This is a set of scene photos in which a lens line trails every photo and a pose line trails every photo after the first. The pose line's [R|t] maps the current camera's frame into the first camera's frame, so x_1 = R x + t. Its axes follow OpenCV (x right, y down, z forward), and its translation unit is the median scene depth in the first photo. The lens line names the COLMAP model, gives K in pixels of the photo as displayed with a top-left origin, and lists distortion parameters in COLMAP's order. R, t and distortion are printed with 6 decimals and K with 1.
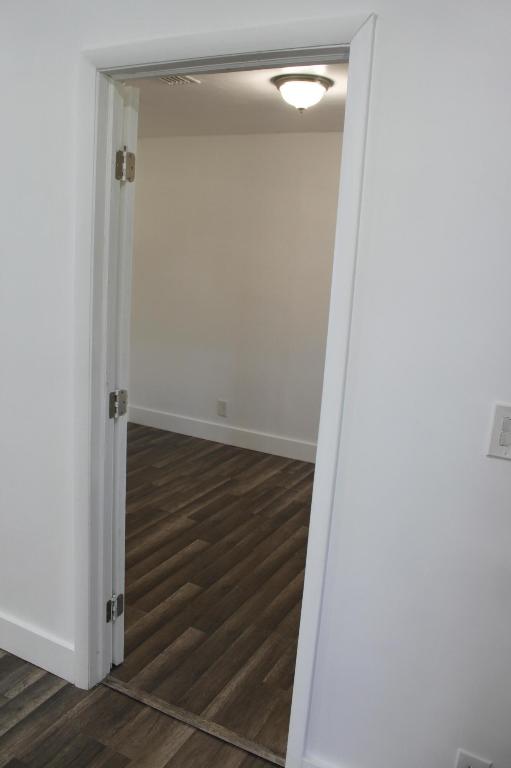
lens RADIAL K [[634.2, 0, 256.1], [0, 634.2, 374.1], [0, 0, 1]] dist [-0.165174, 0.146703]
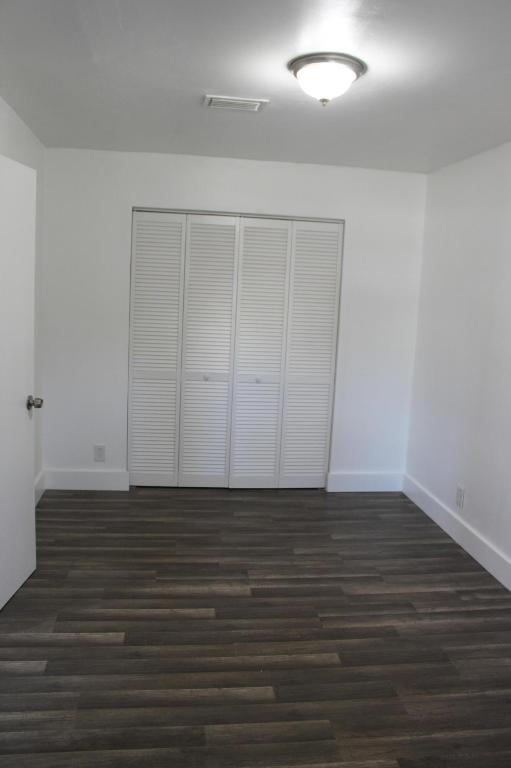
lens RADIAL K [[634.2, 0, 256.1], [0, 634.2, 374.1], [0, 0, 1]] dist [-0.165174, 0.146703]
pose [[0.569718, 0.083079, -0.817630, 0.534442], [-0.166153, 0.985977, -0.015589, -0.053772], [0.804869, 0.144733, 0.575532, 0.404665]]
